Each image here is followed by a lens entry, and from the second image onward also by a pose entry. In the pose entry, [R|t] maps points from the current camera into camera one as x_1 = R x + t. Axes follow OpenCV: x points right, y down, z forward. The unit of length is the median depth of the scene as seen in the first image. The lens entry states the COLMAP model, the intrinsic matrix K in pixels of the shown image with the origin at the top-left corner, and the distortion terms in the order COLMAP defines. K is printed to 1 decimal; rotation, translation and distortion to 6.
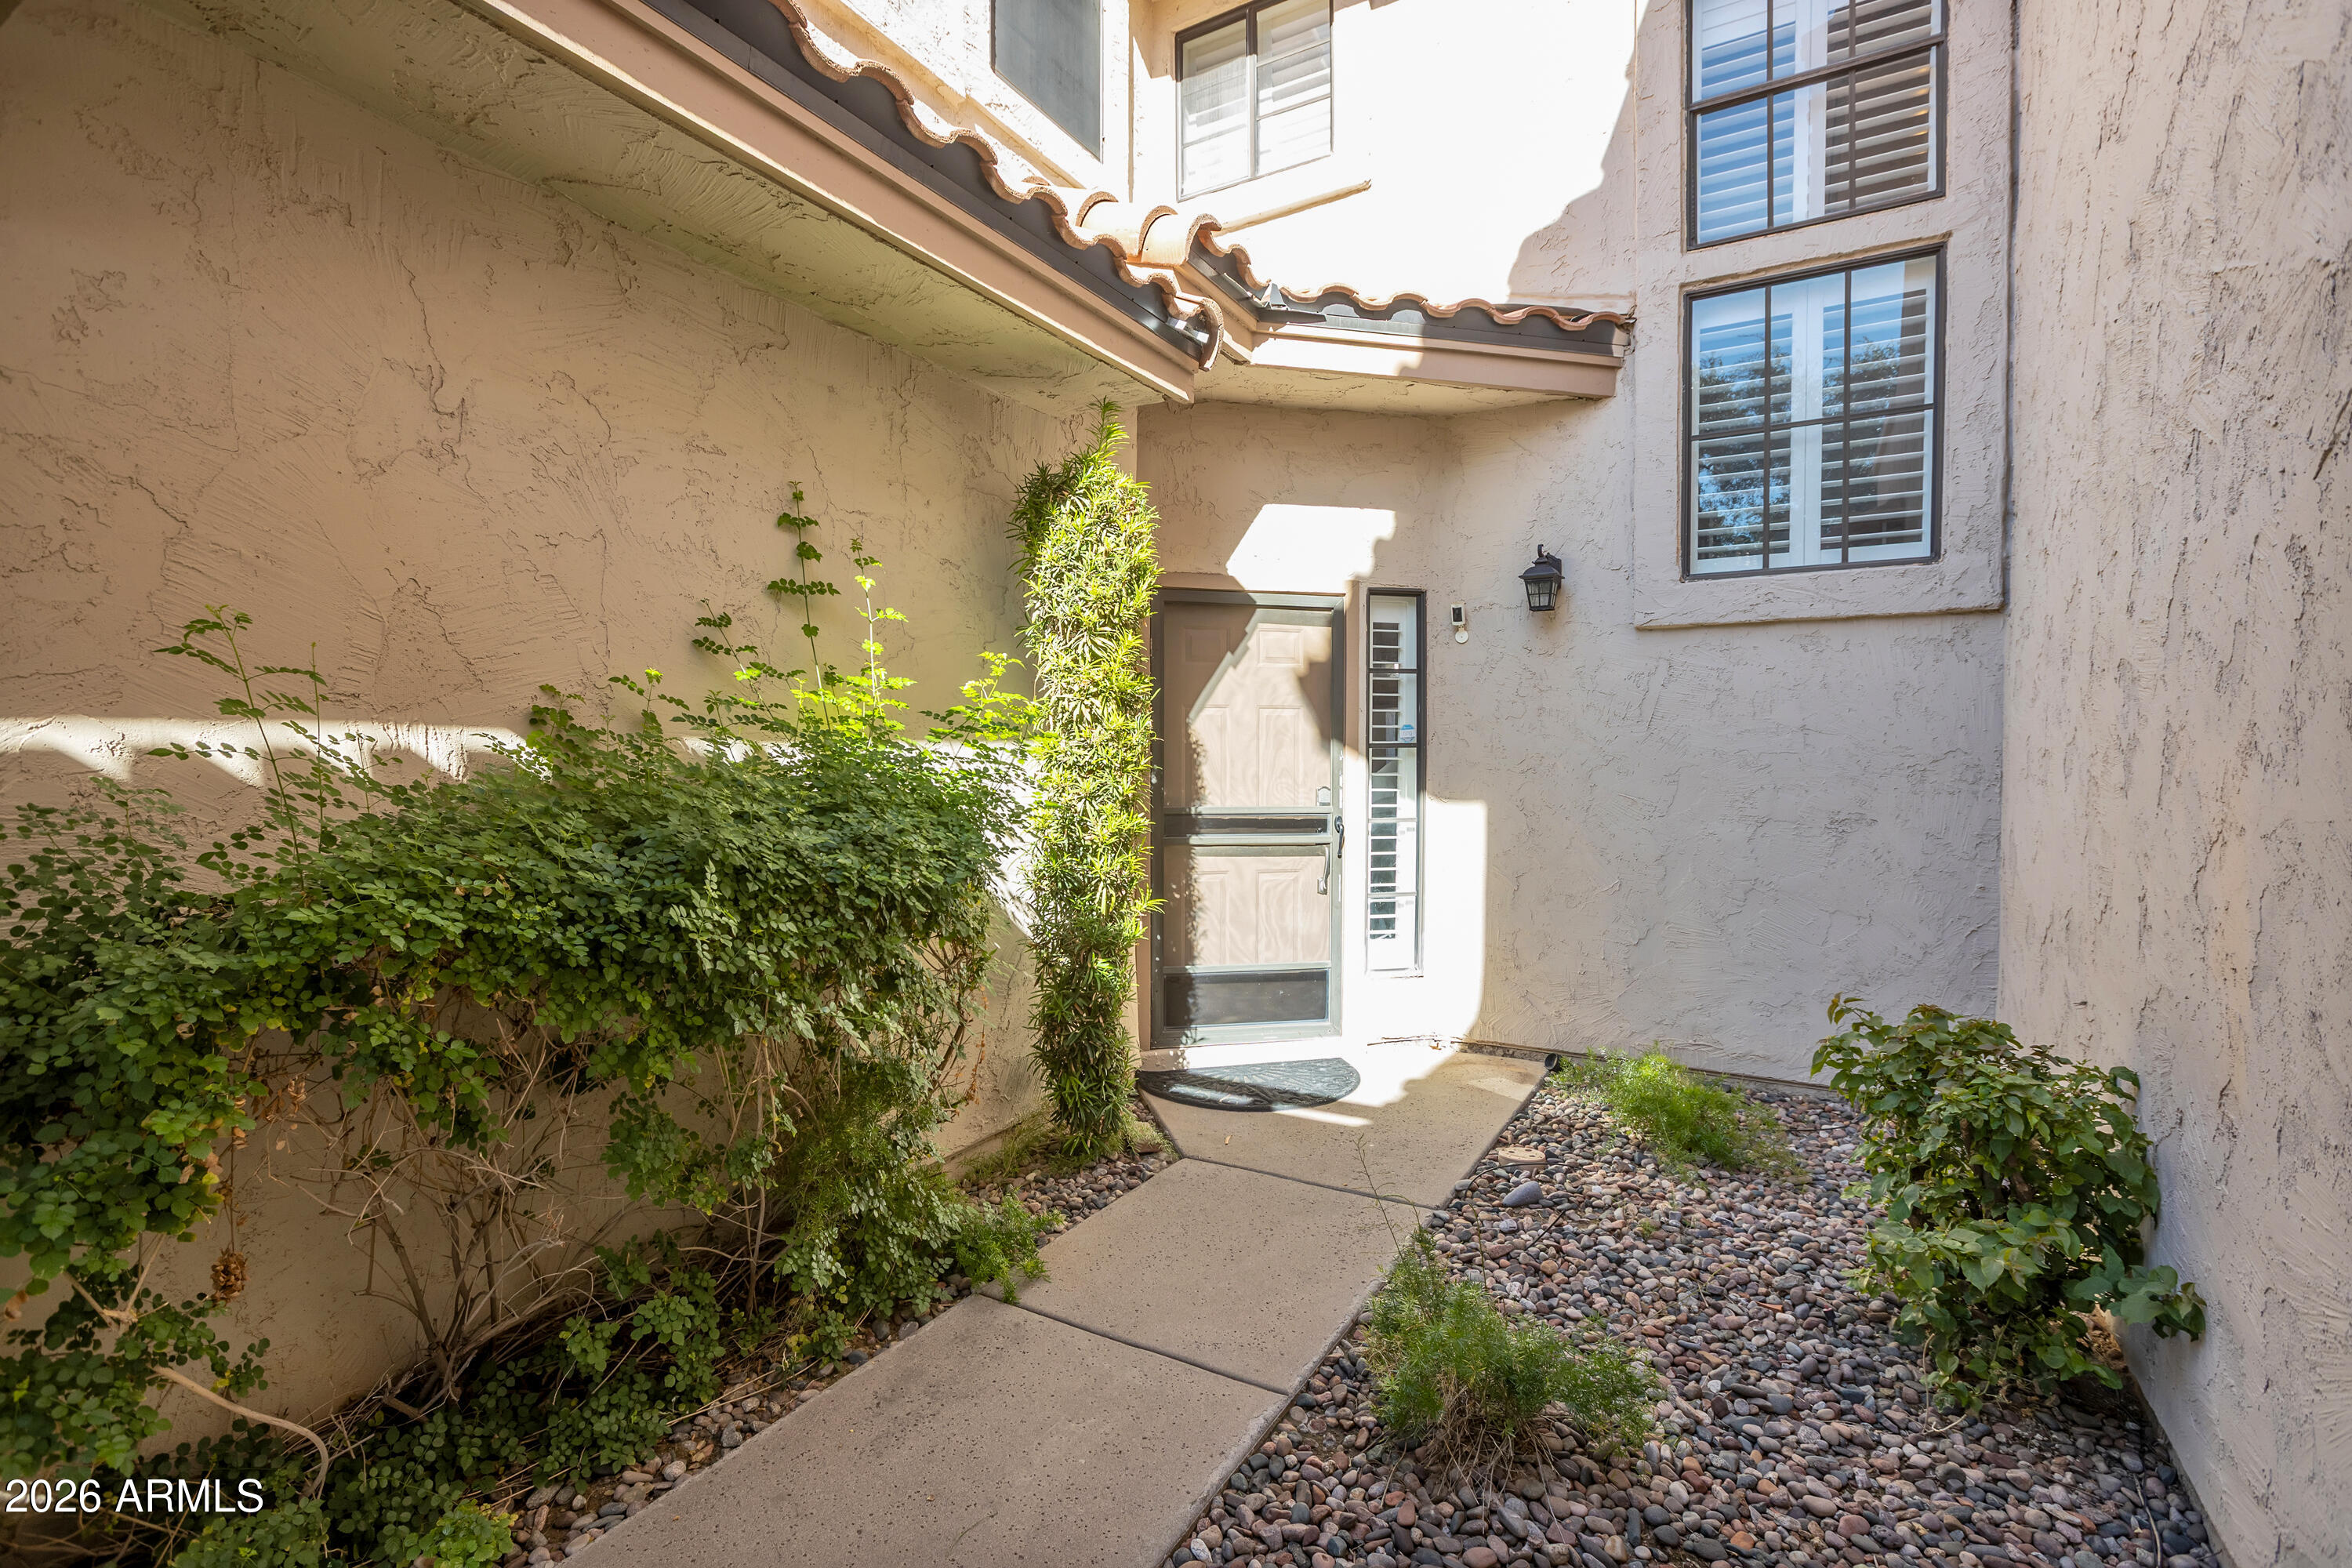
lens RADIAL K [[1070.5, 0, 1176.0], [0, 1070.5, 784.0], [0, 0, 1]] dist [-0.004059, 0.000533]
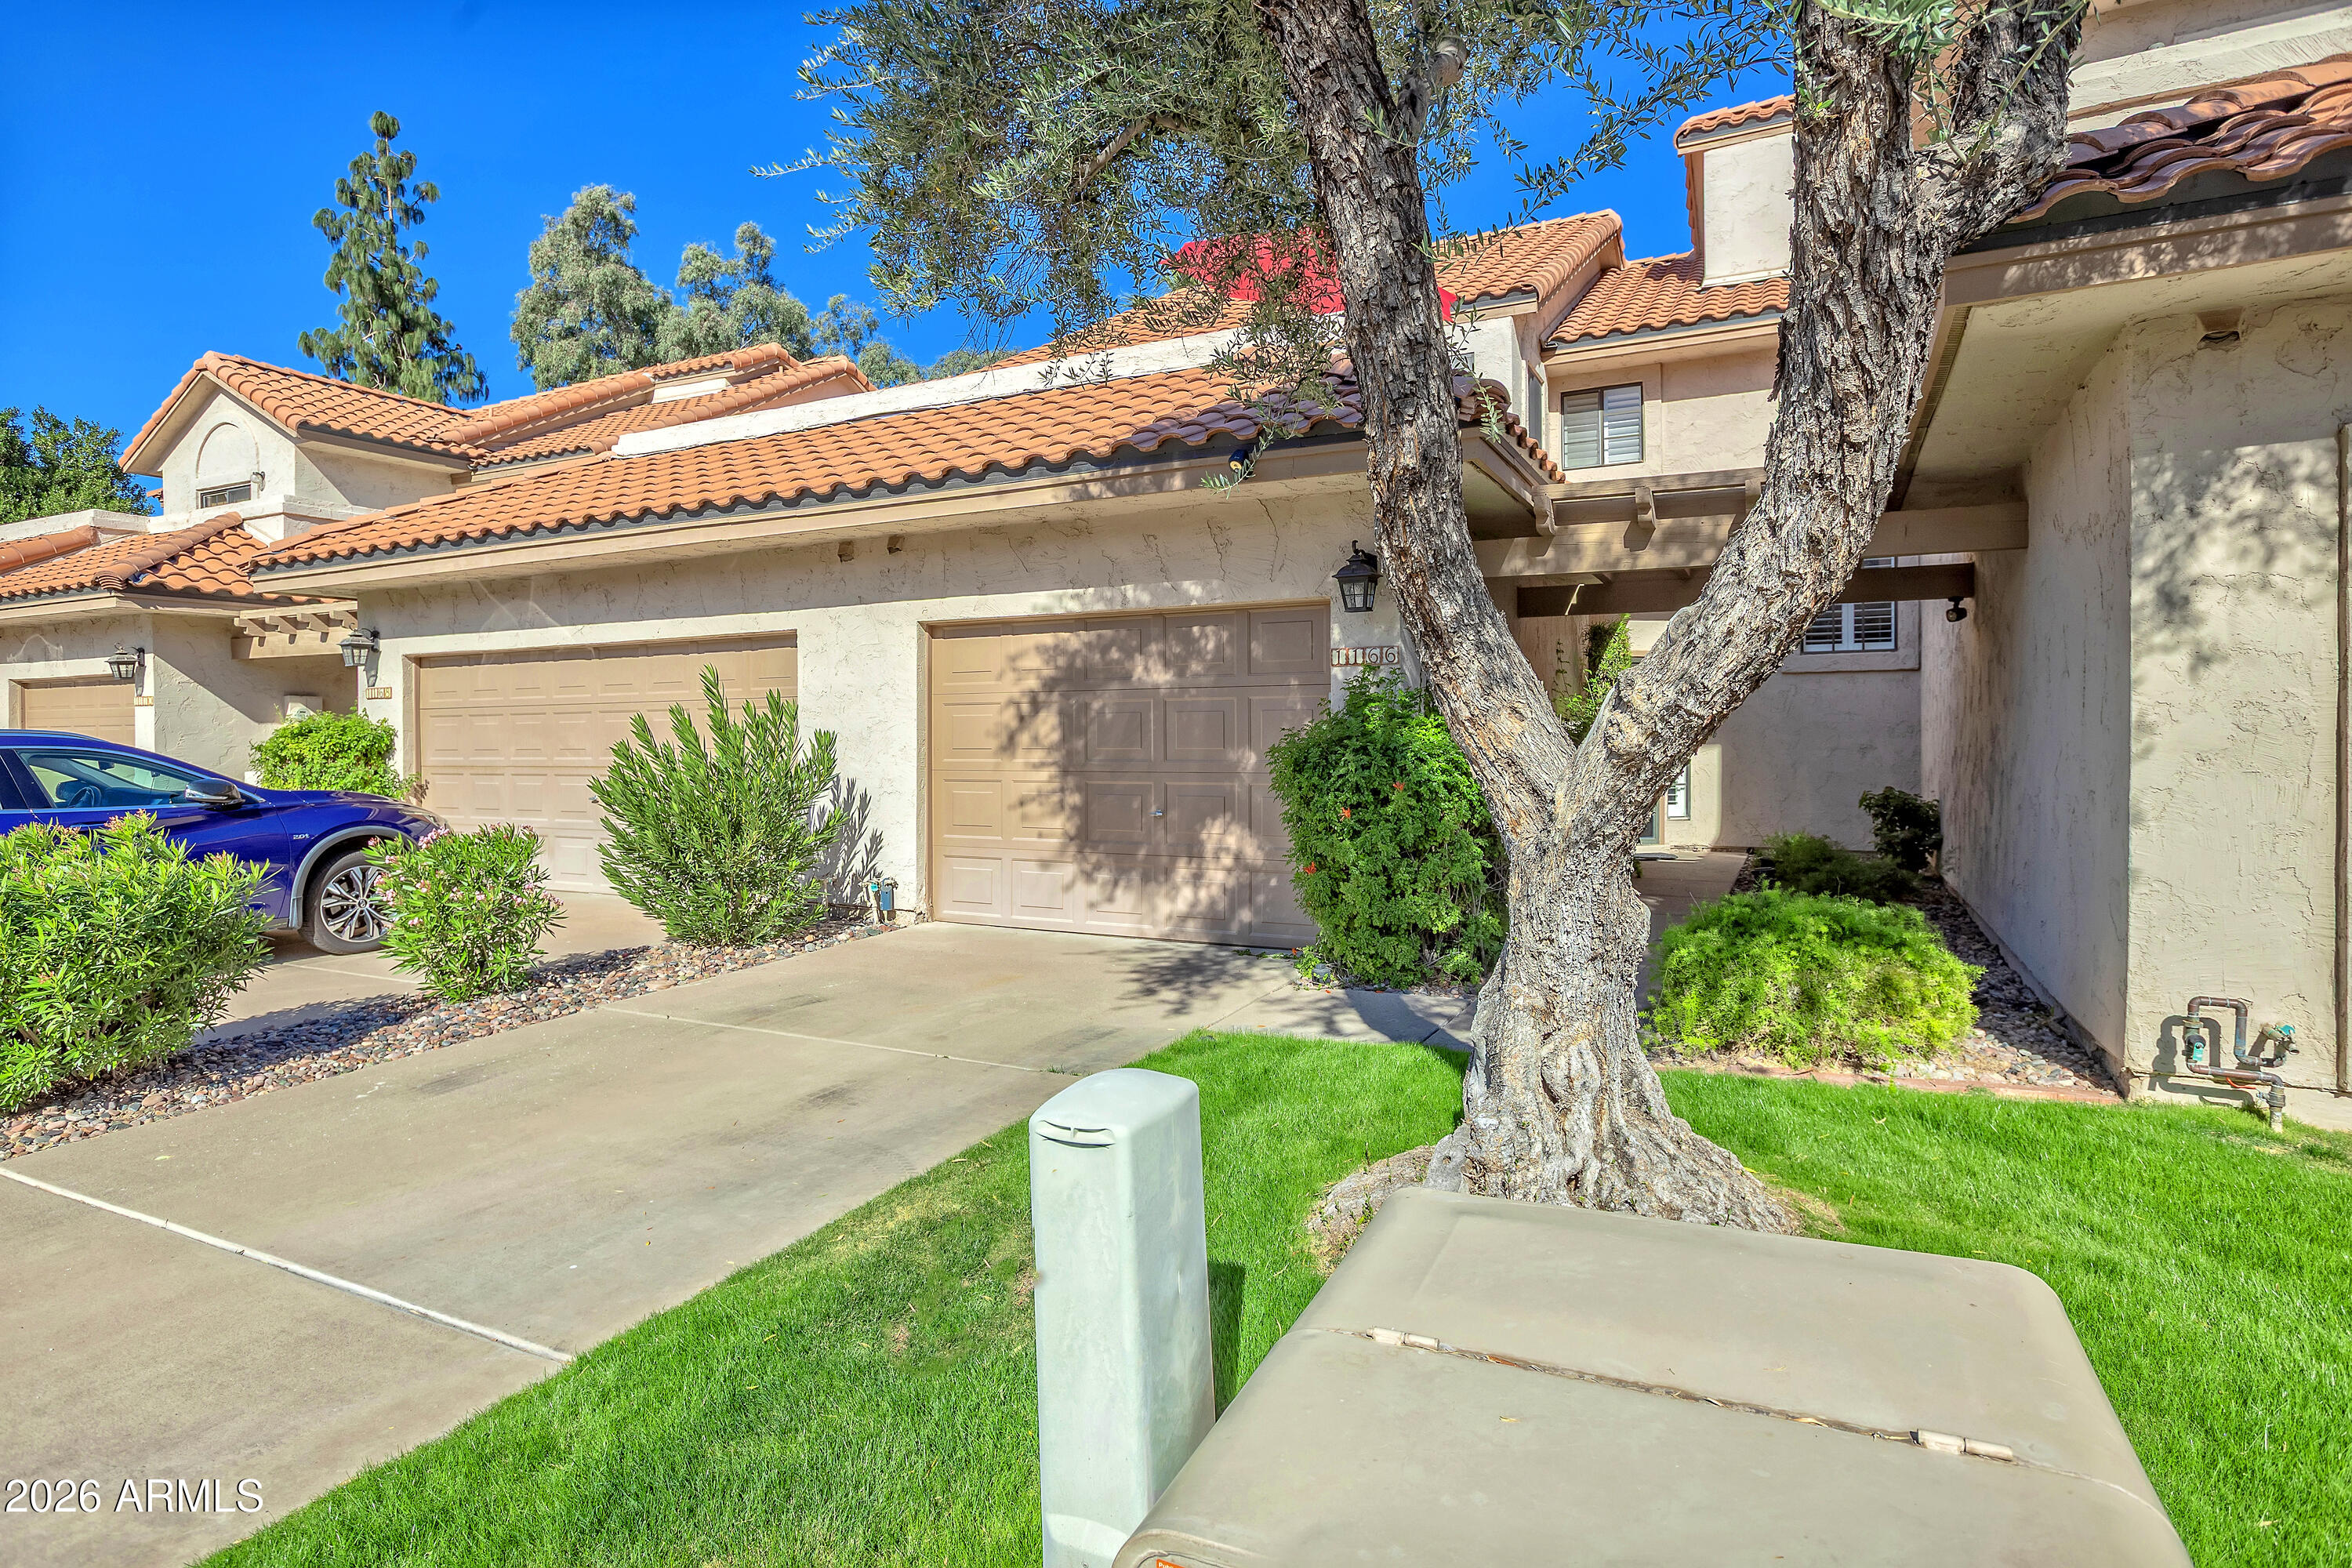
lens RADIAL K [[1248.4, 0, 1174.0], [0, 1248.4, 775.7], [0, 0, 1]] dist [0.027557, -0.000136]
pose [[0.998013, -0.009020, 0.062356, -1.298906], [0.009051, 0.999959, -0.000210, 0.091754], [-0.062352, 0.000774, 0.998054, -2.042675]]
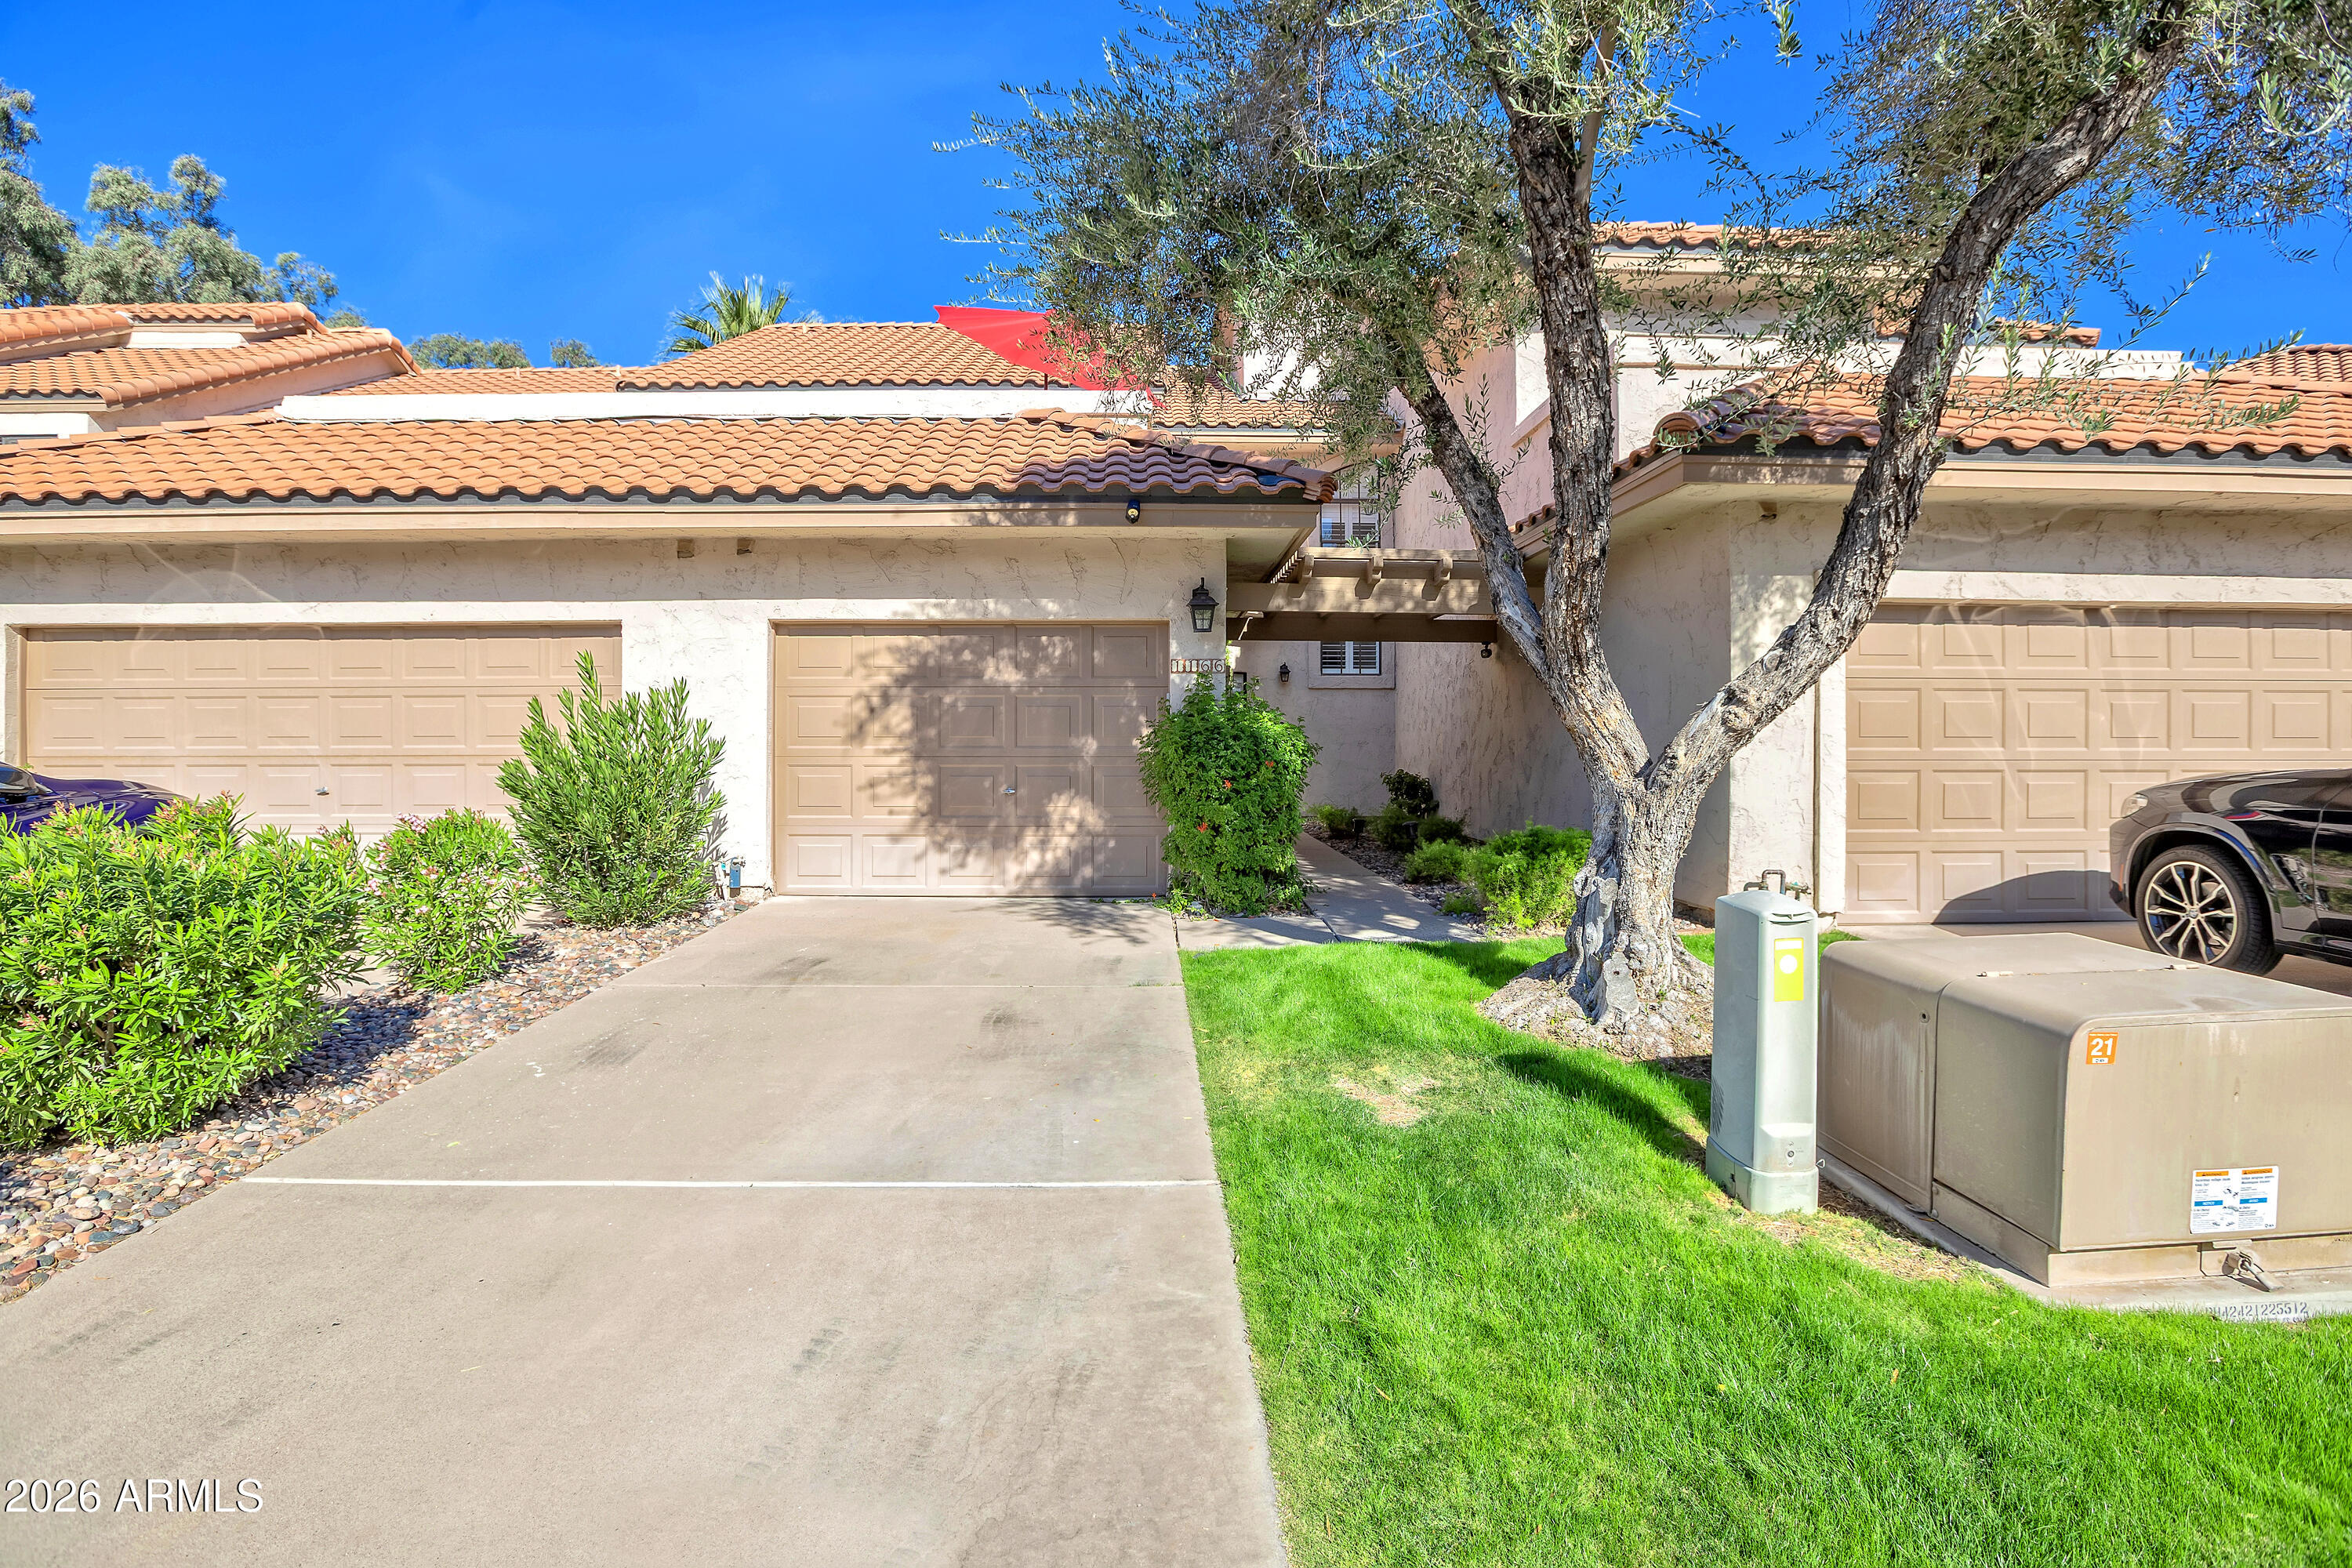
lens RADIAL K [[1099.3, 0, 1165.9], [0, 1099.3, 768.1], [0, 0, 1]] dist [-0.000684, -0.001202]
pose [[0.860567, -0.014298, 0.509137, -1.986282], [0.016786, 0.999859, -0.000294, 0.112653], [-0.509061, 0.008799, 0.860685, -2.012077]]
